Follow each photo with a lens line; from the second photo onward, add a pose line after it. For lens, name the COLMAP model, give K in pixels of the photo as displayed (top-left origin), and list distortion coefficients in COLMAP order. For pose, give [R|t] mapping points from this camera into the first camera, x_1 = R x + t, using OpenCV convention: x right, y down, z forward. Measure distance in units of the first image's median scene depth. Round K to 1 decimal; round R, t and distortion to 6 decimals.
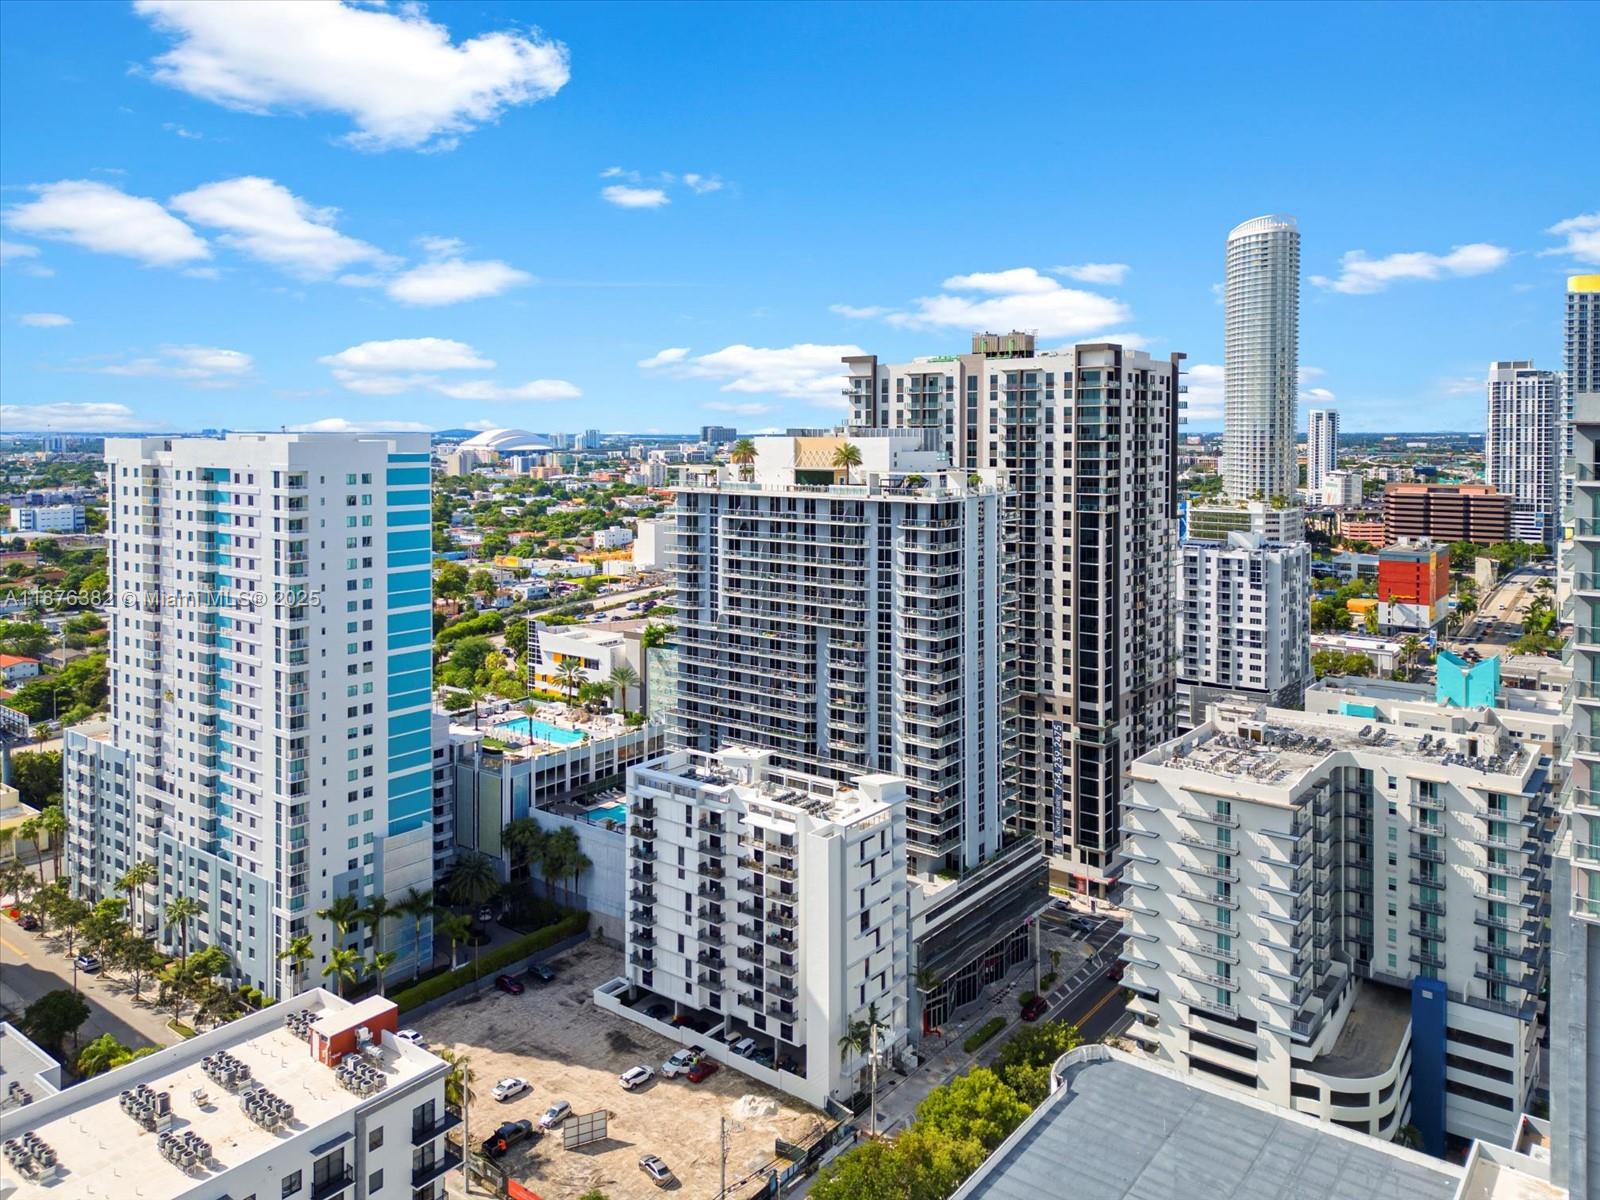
lens RADIAL K [[1285.9, 0, 722.0], [0, 1285.9, 457.4], [0, 0, 1]] dist [0.069191, -0.083840]
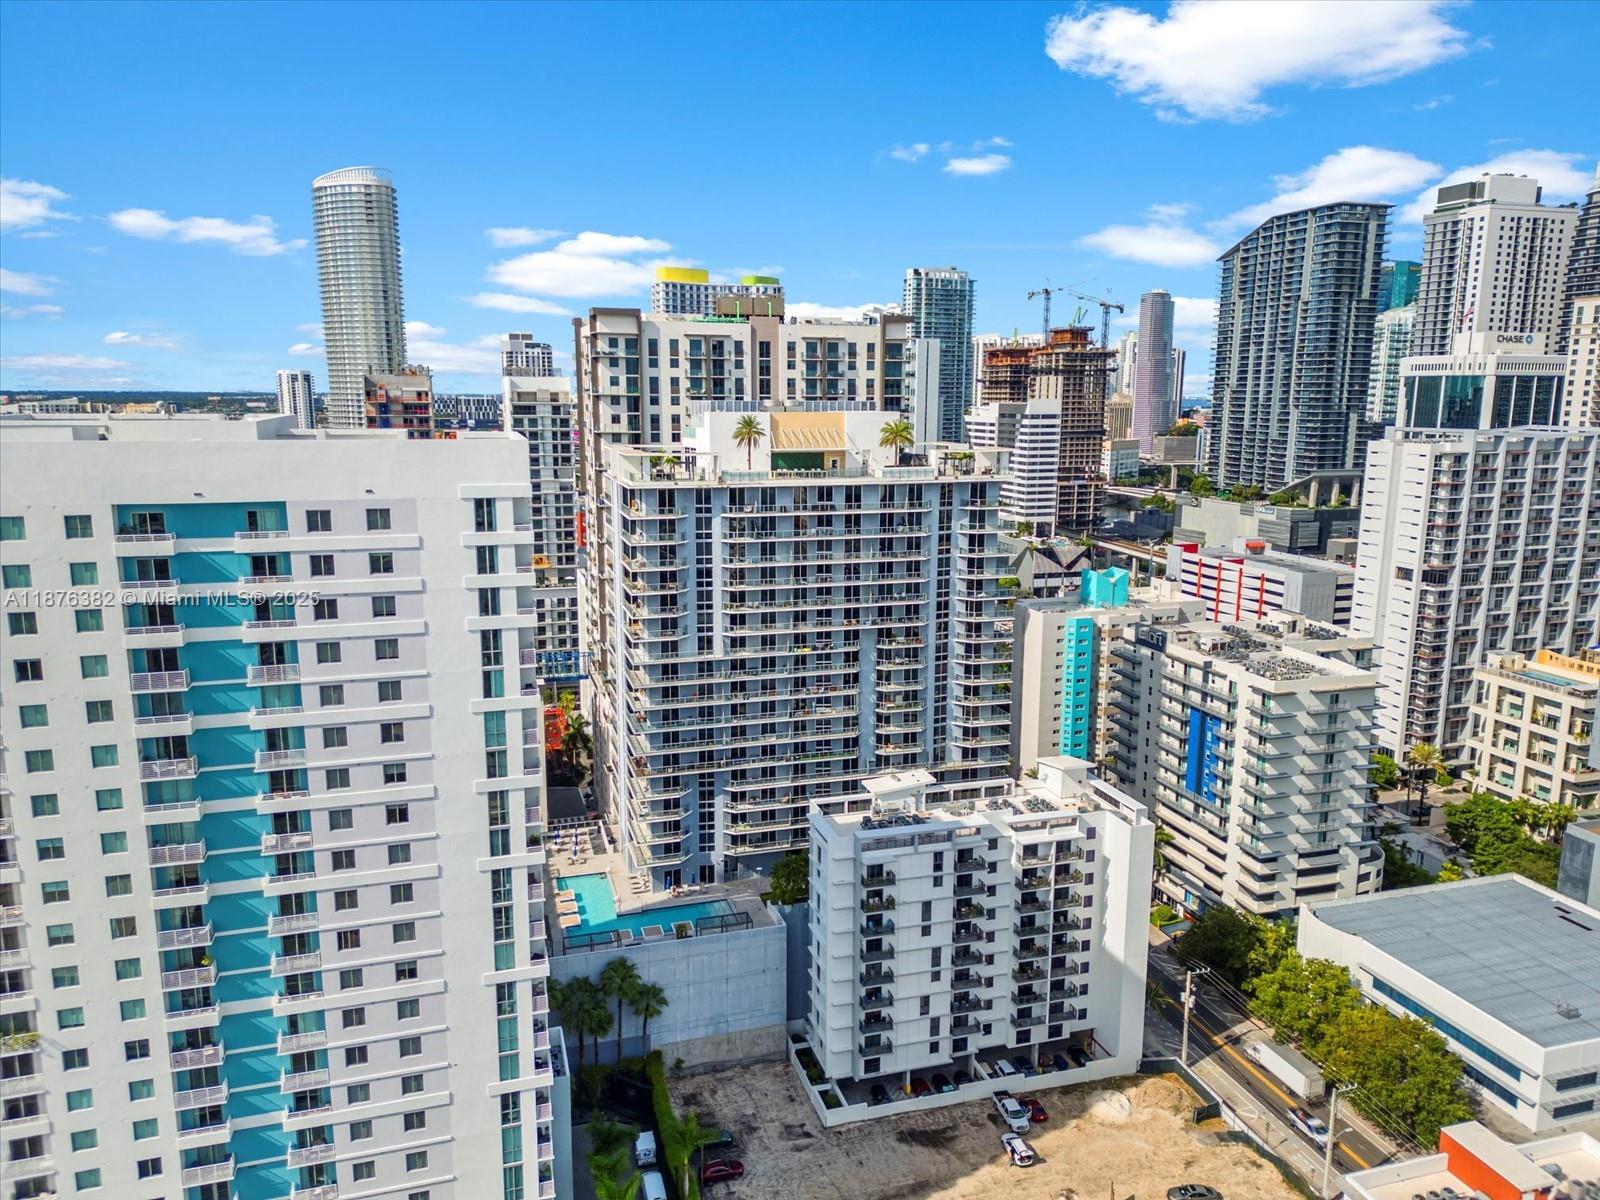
lens RADIAL K [[1200.0, 0, 878.8], [0, 1200.0, 627.3], [0, 0, 1]] dist [0.044590, -0.032886]
pose [[0.488729, -0.161032, 0.857445, -0.636766], [0.010303, 0.983815, 0.178893, -0.018293], [-0.872375, -0.078596, 0.482478, 0.597161]]
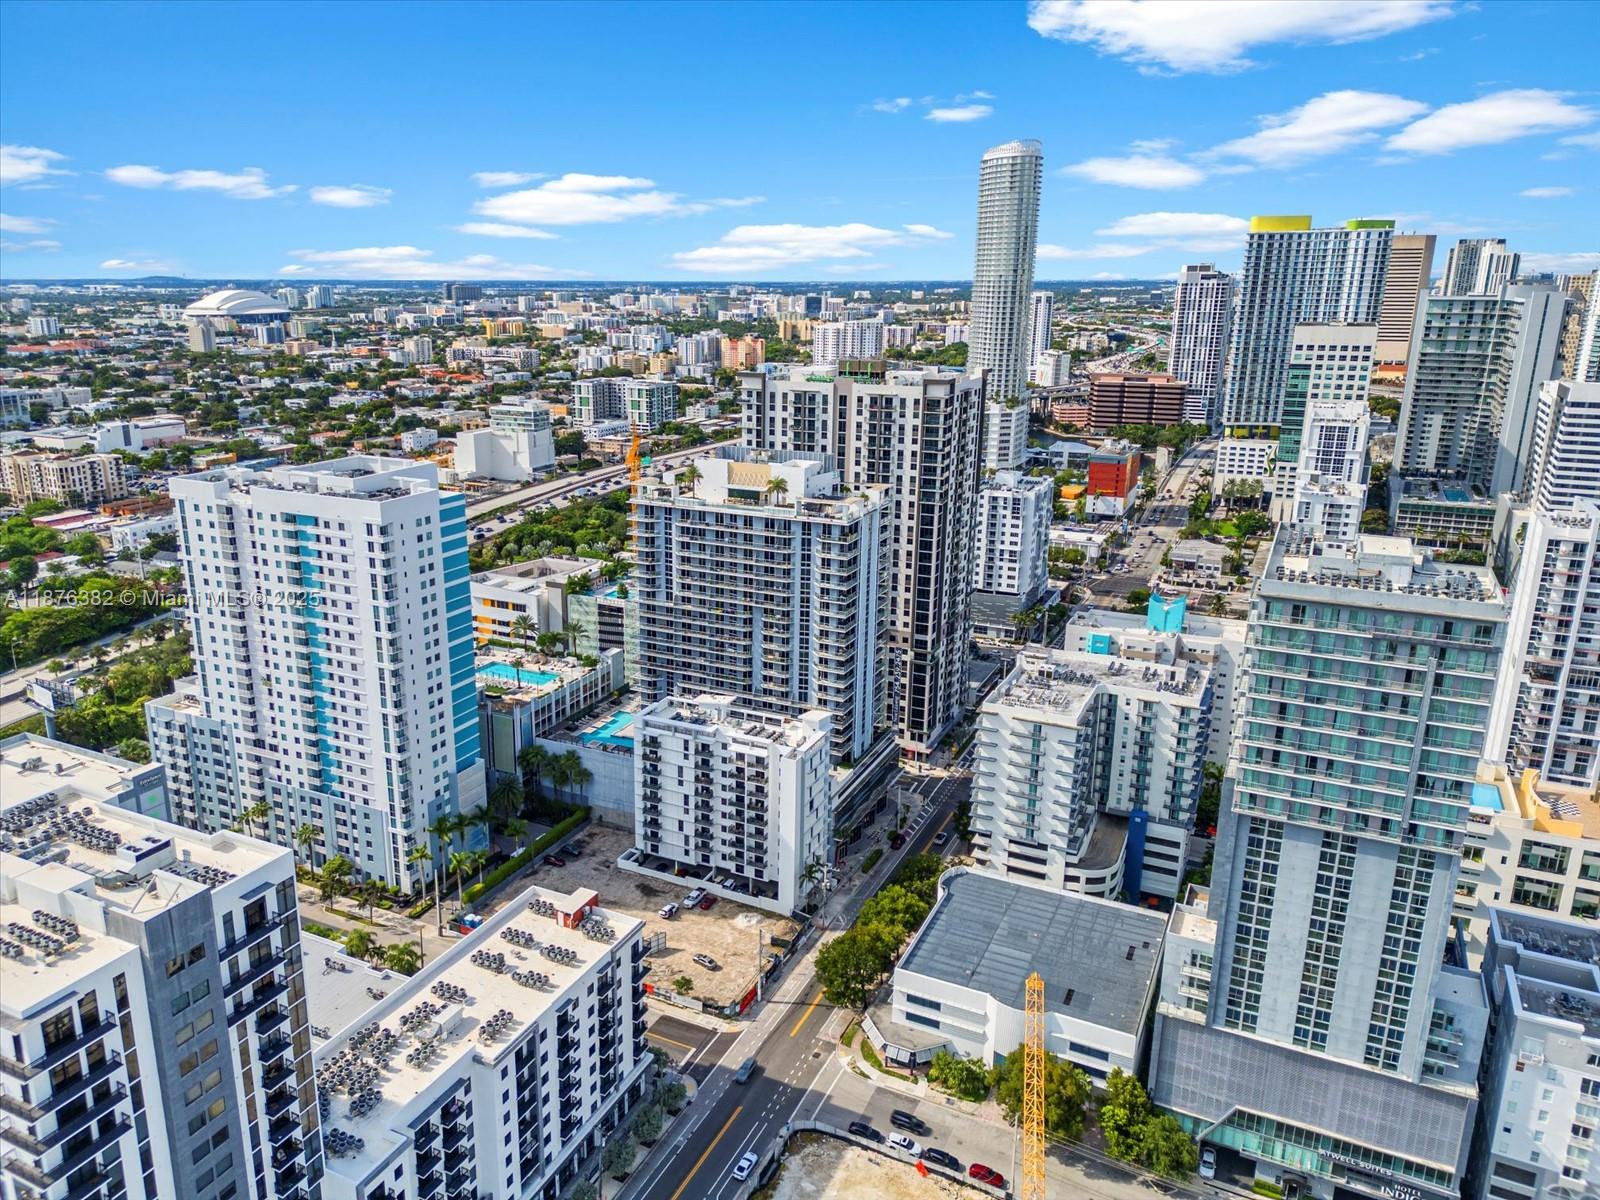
lens RADIAL K [[1286.3, 0, 735.4], [0, 1286.3, 653.0], [0, 0, 1]] dist [0.103172, -0.122651]
pose [[0.973763, -0.064644, 0.218191, -0.257241], [0.001324, 0.960398, 0.278630, -0.212423], [-0.227562, -0.271030, 0.935285, -0.324998]]
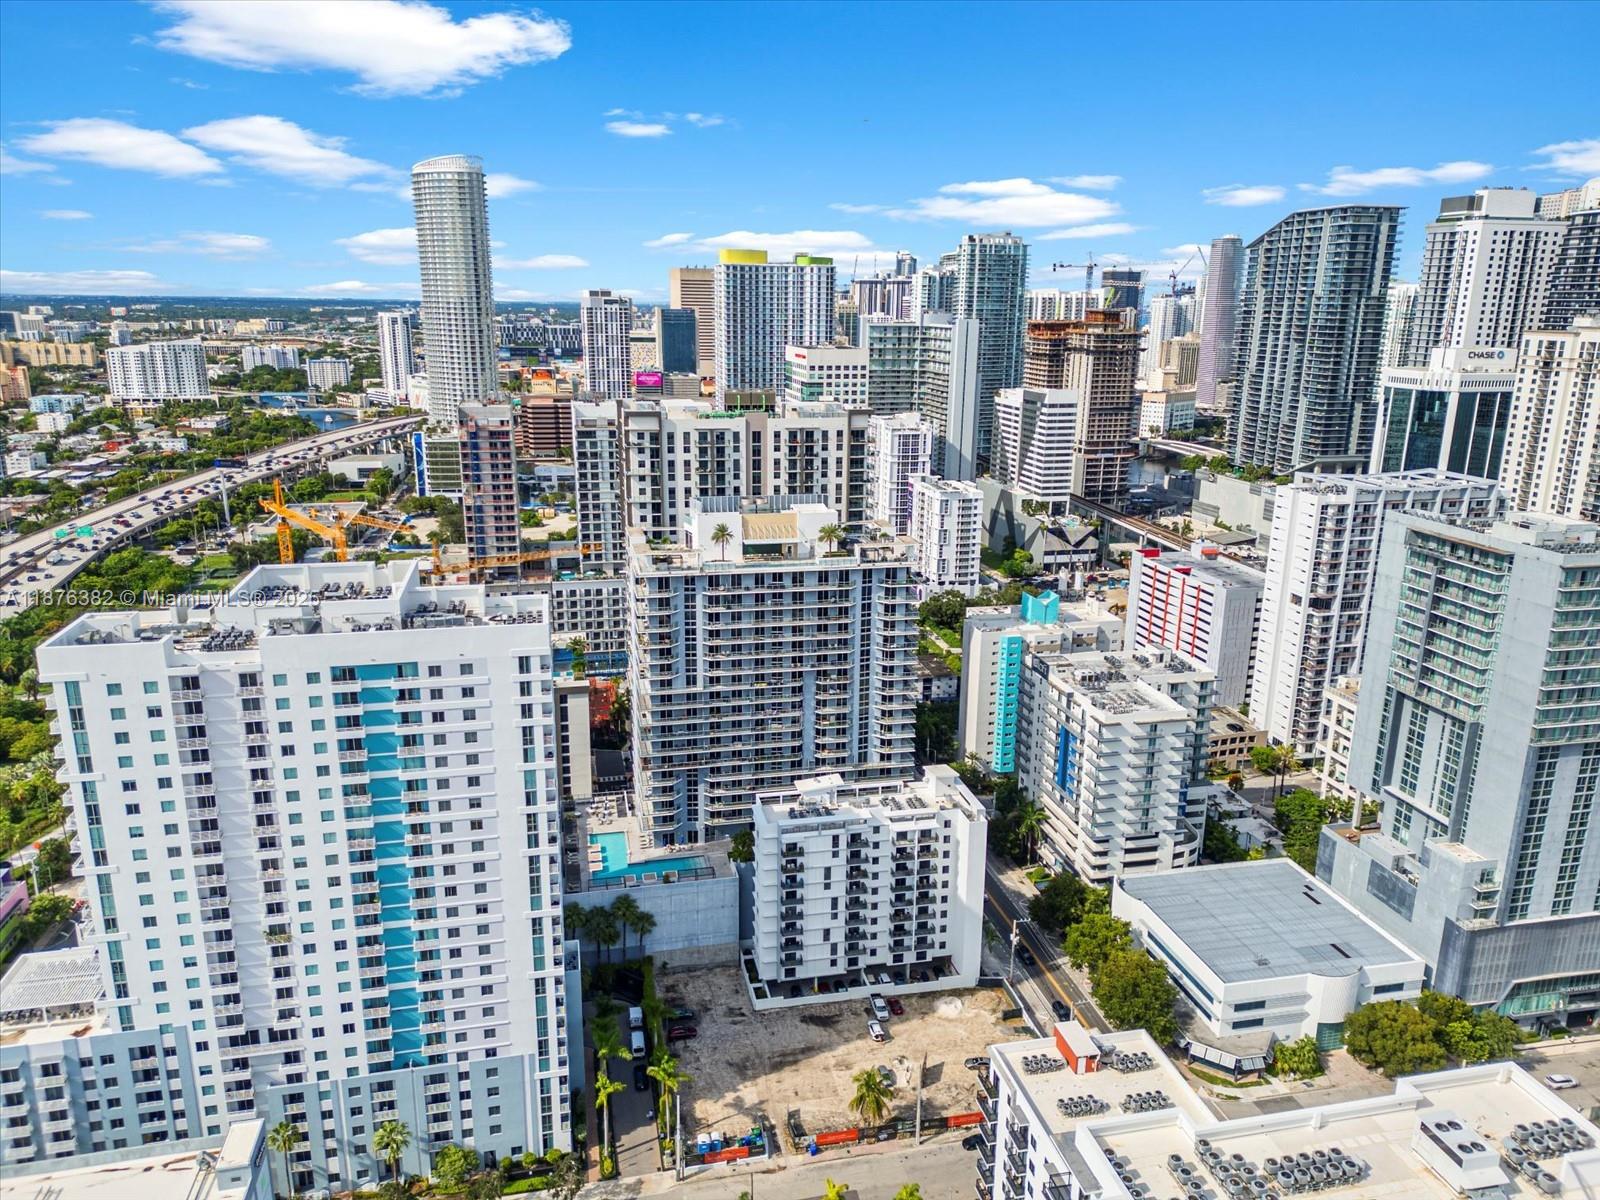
lens RADIAL K [[1233.6, 0, 894.4], [0, 1233.6, 639.1], [0, 0, 1]] dist [0.058888, -0.041533]
pose [[0.549150, -0.217645, 0.806886, -0.845950], [-0.005830, 0.964472, 0.264120, -0.217069], [-0.835703, -0.149746, 0.528371, 0.303009]]
